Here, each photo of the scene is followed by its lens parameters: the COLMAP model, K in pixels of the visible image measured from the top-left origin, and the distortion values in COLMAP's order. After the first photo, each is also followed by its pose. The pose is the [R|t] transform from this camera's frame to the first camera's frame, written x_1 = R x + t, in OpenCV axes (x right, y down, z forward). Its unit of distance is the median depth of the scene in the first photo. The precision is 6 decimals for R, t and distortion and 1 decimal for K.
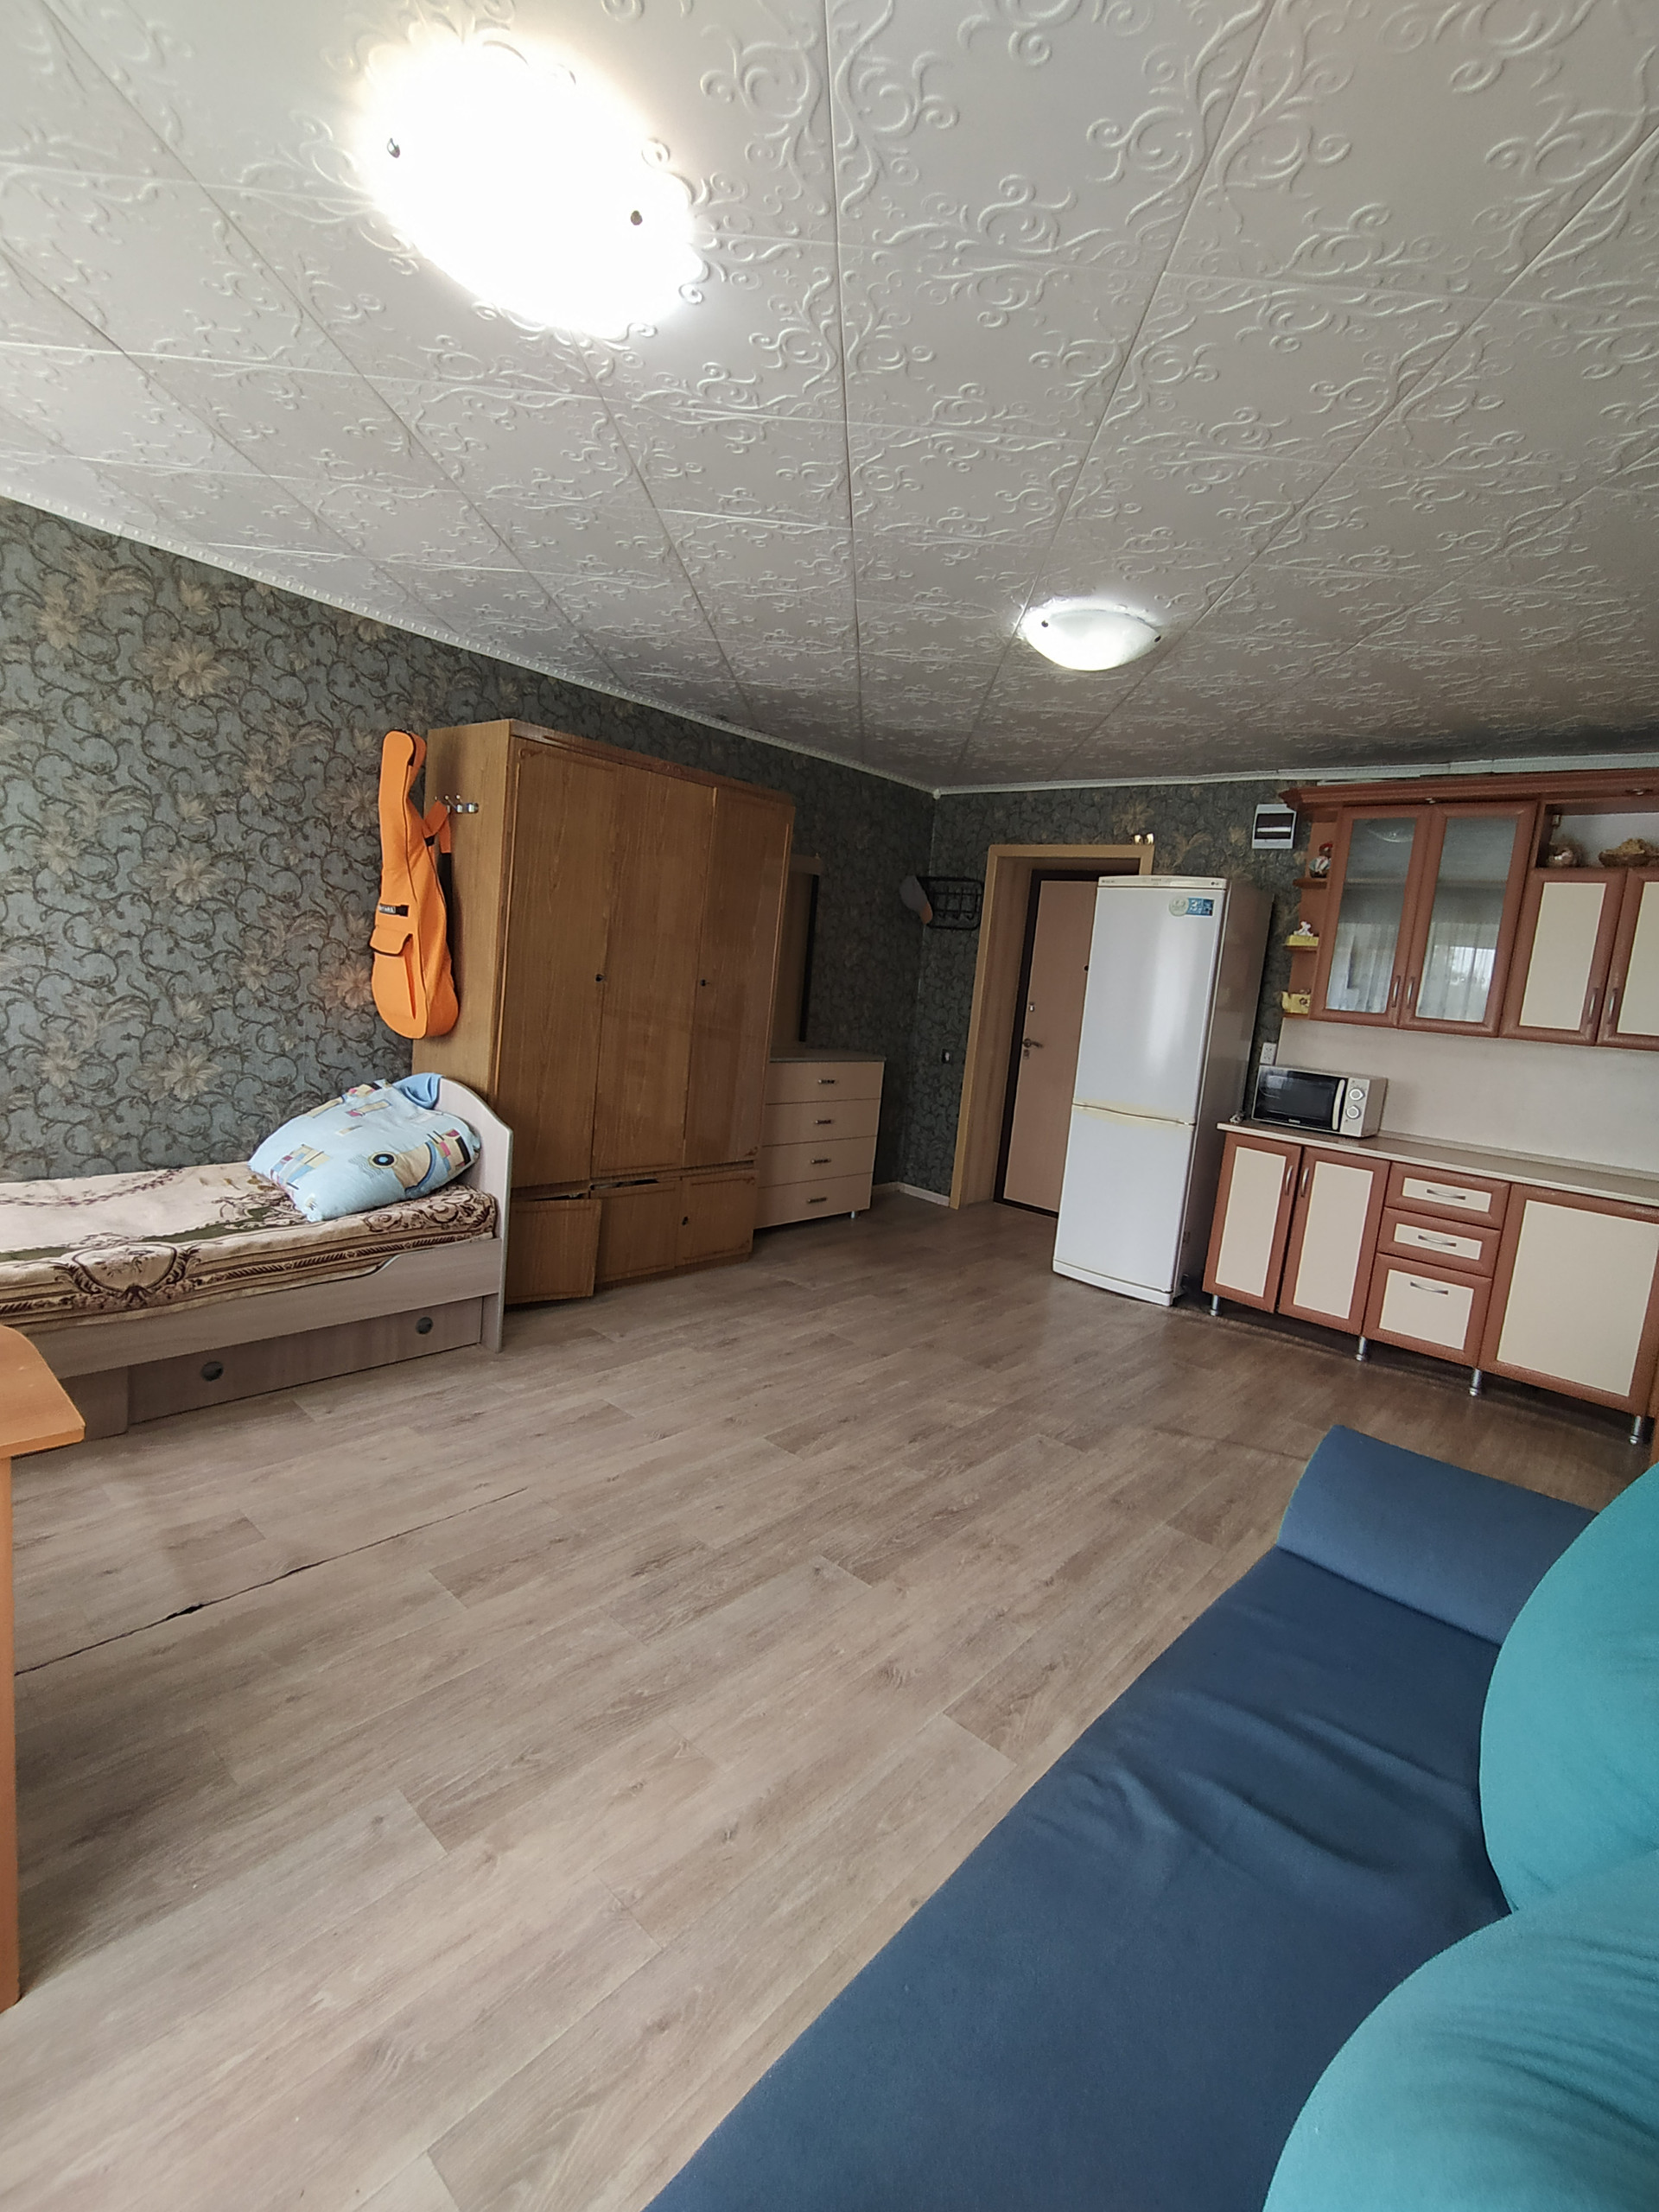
lens RADIAL K [[1003.6, 0, 836.1], [0, 1003.6, 1103.9], [0, 0, 1]] dist [-0.003336, 0.001412]
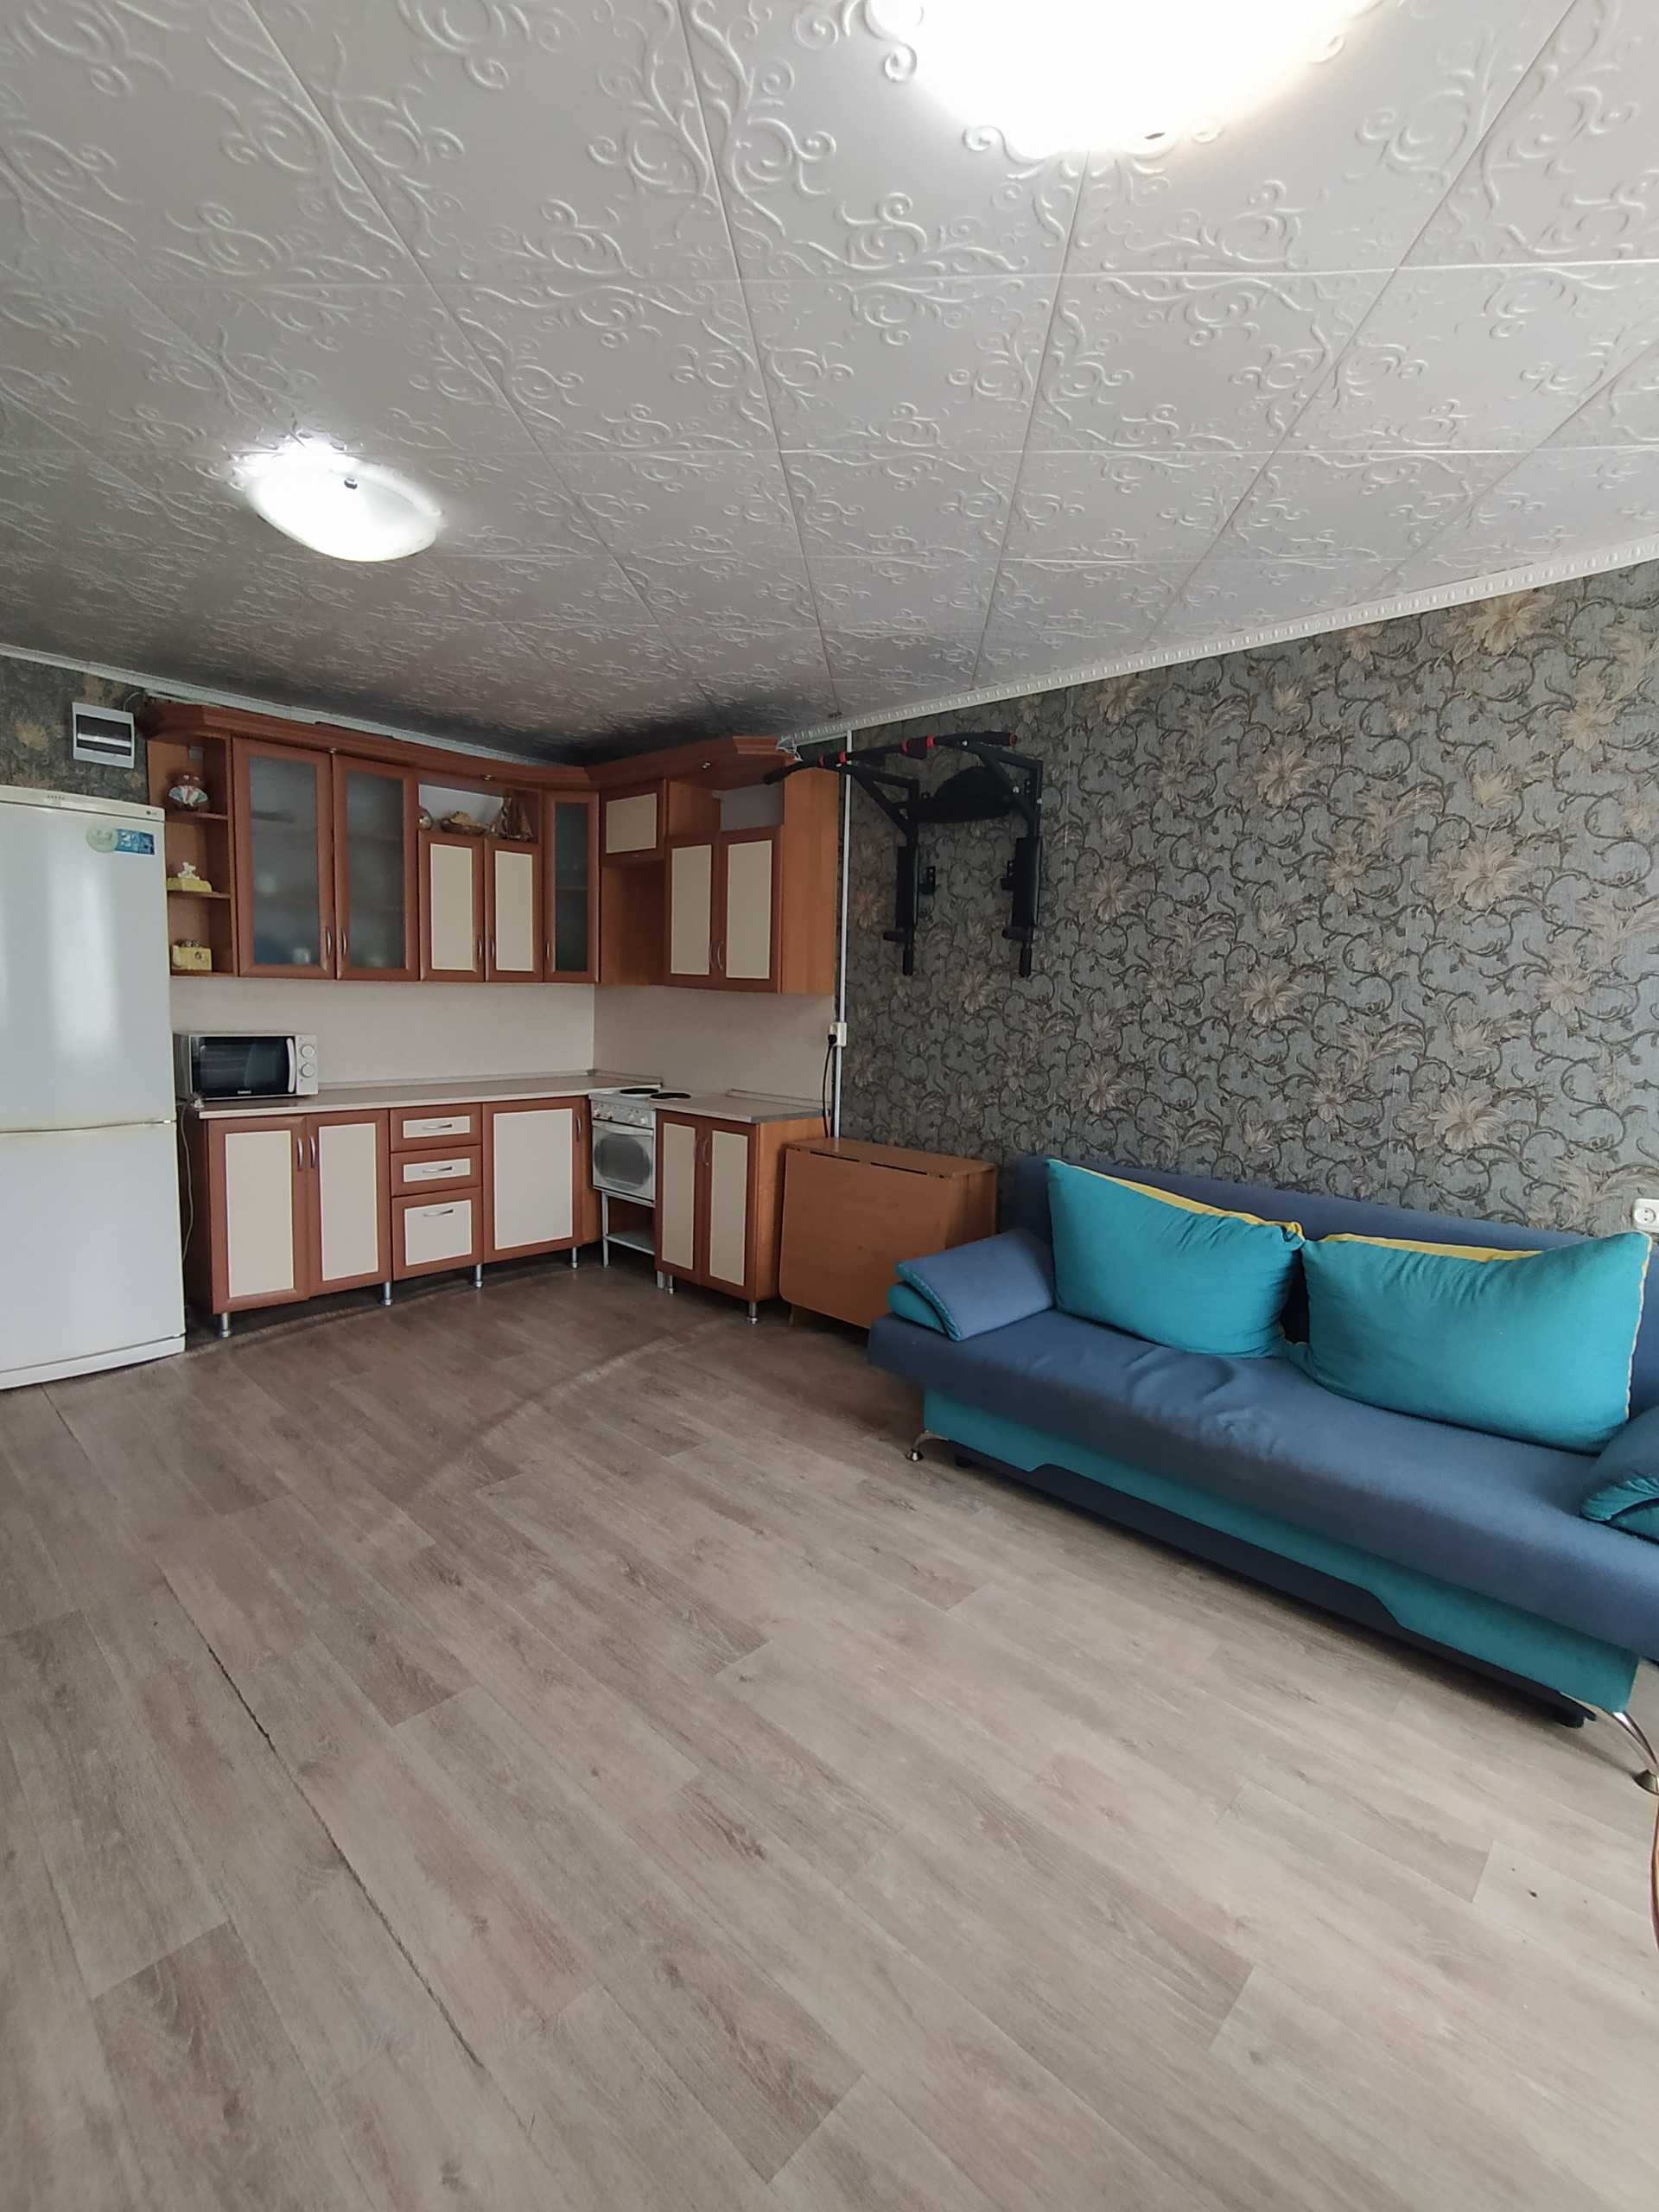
lens RADIAL K [[1003.6, 0, 836.1], [0, 1003.6, 1103.9], [0, 0, 1]] dist [-0.003336, 0.001412]
pose [[0.029049, -0.204107, 0.978517, -0.445319], [0.106255, 0.974015, 0.200014, -0.106004], [-0.993914, 0.098163, 0.049981, 0.486513]]
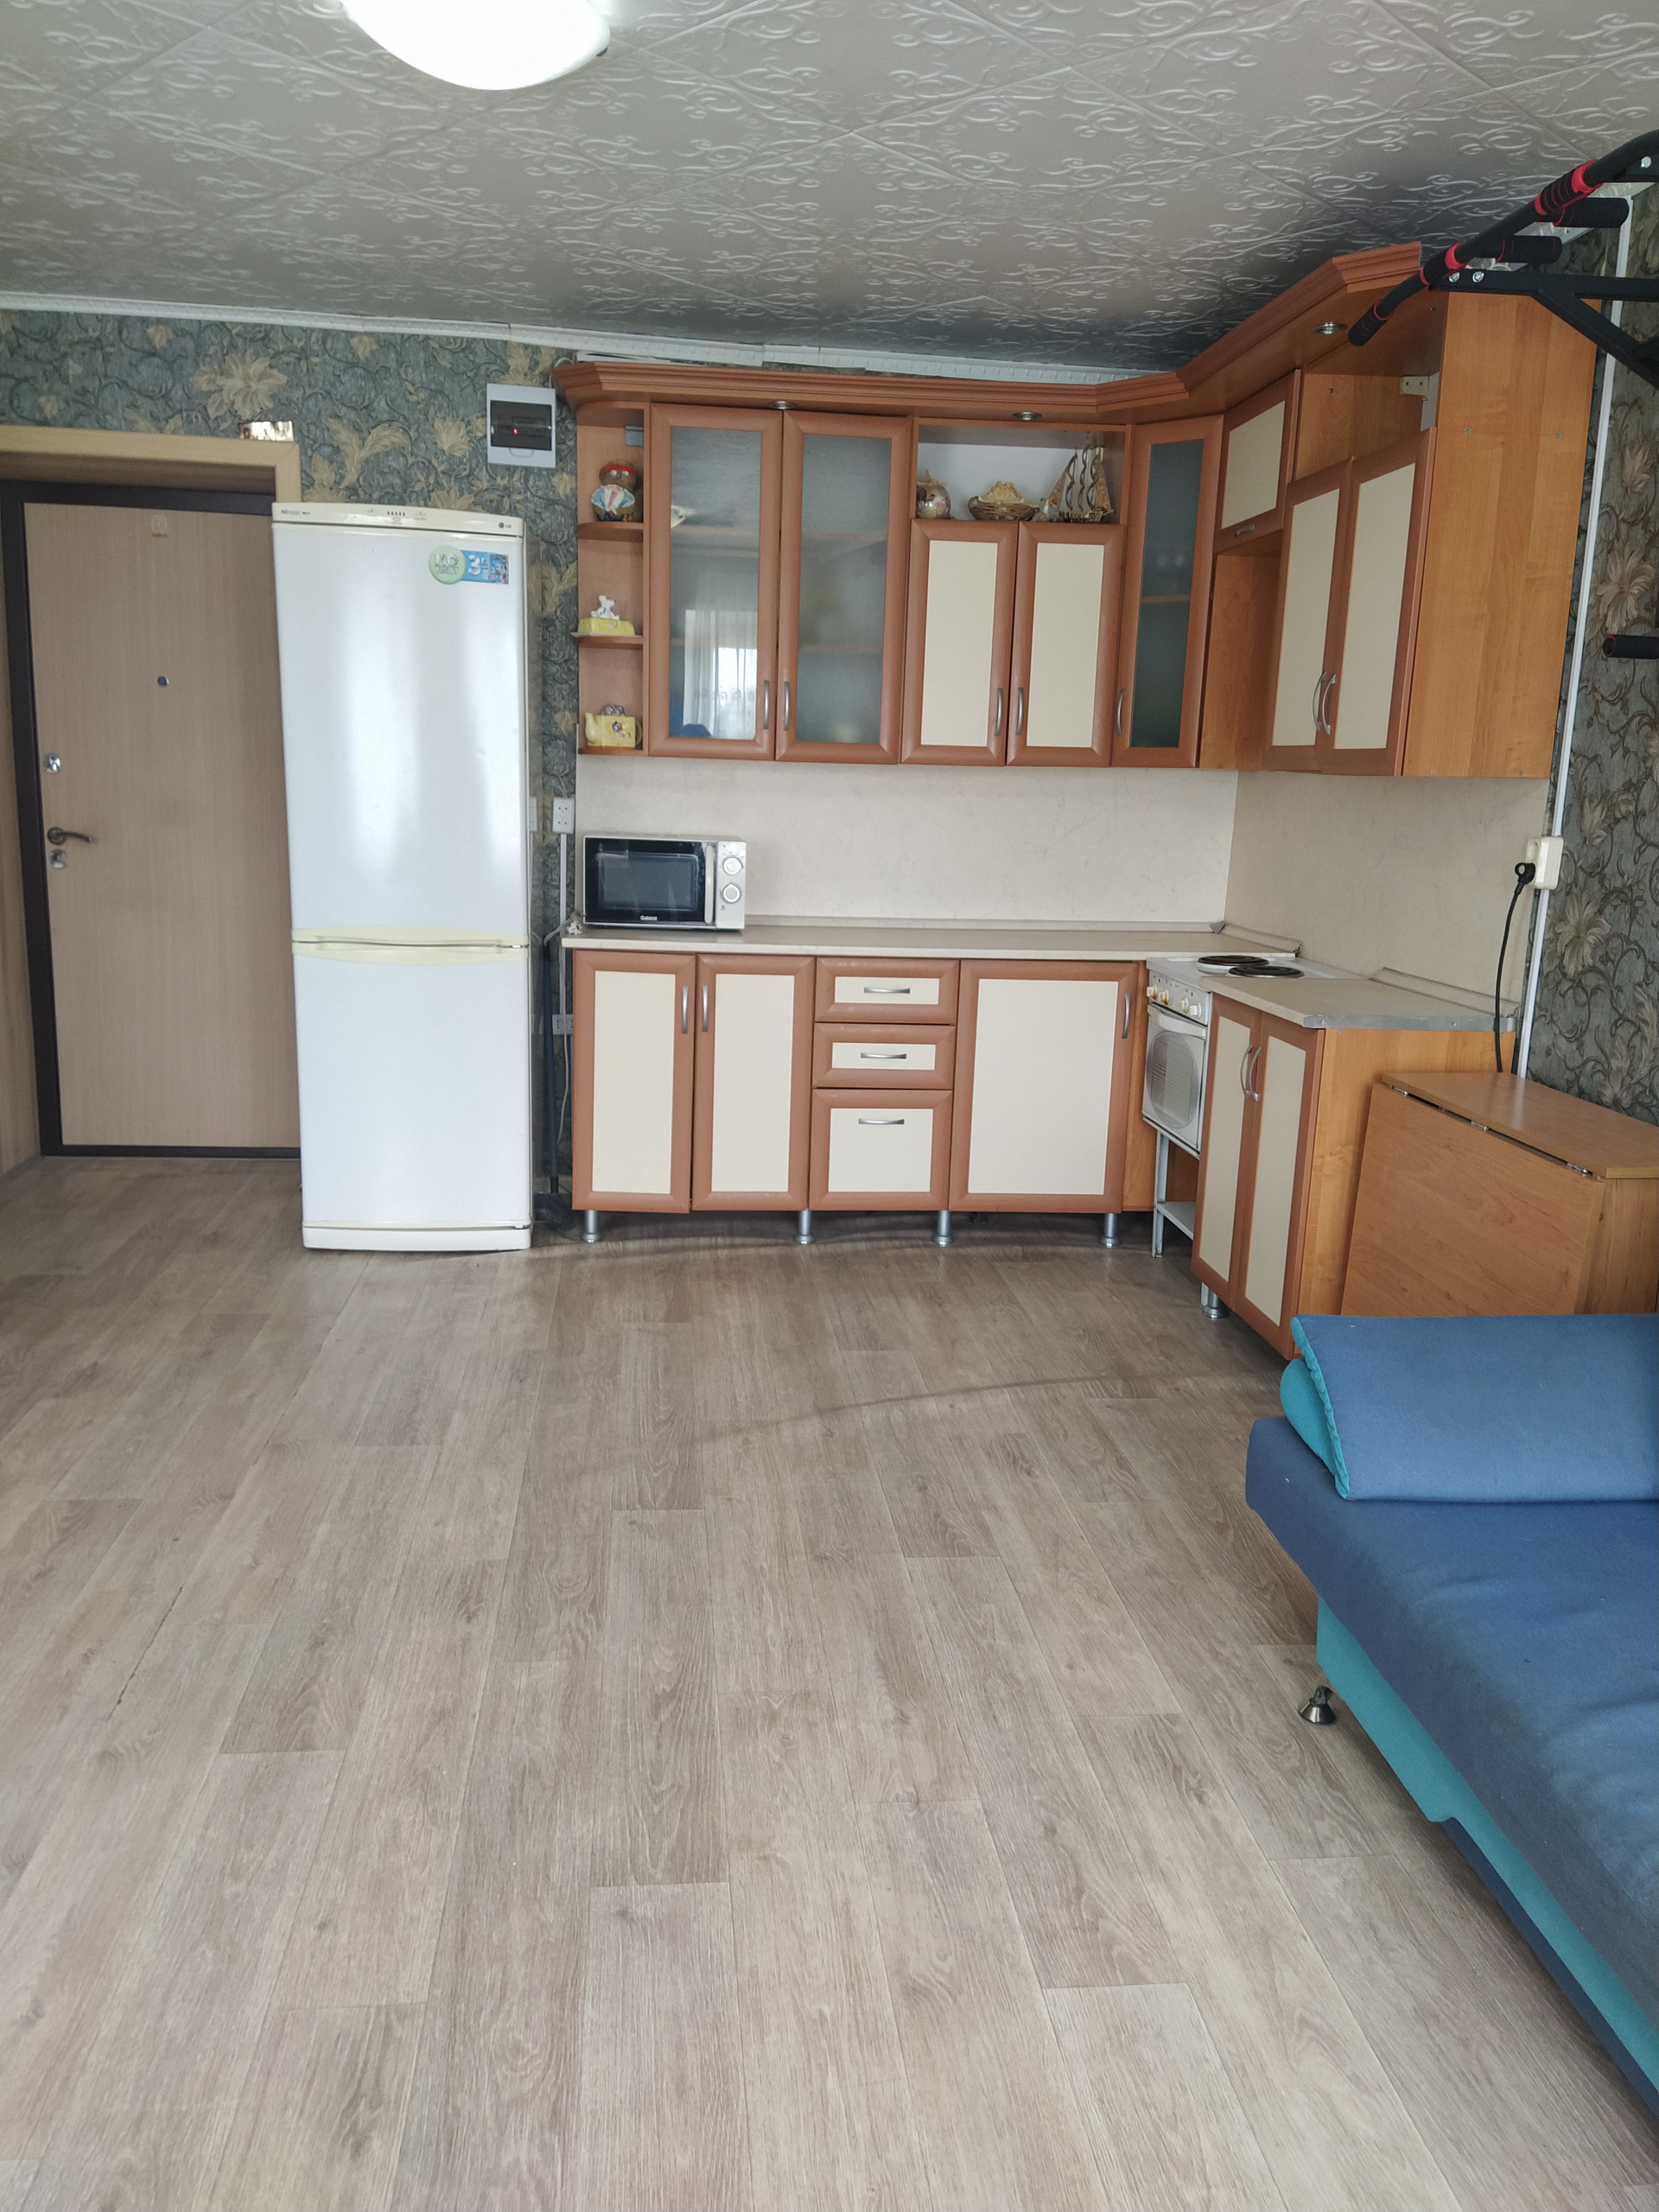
lens RADIAL K [[1634.1, 0, 825.3], [0, 1634.1, 1119.0], [0, 0, 1]] dist [0.121560, -0.174548]
pose [[0.673878, -0.222086, 0.704675, -0.267522], [0.127862, 0.974418, 0.184825, -0.042103], [-0.727695, -0.034448, 0.685035, 0.211405]]
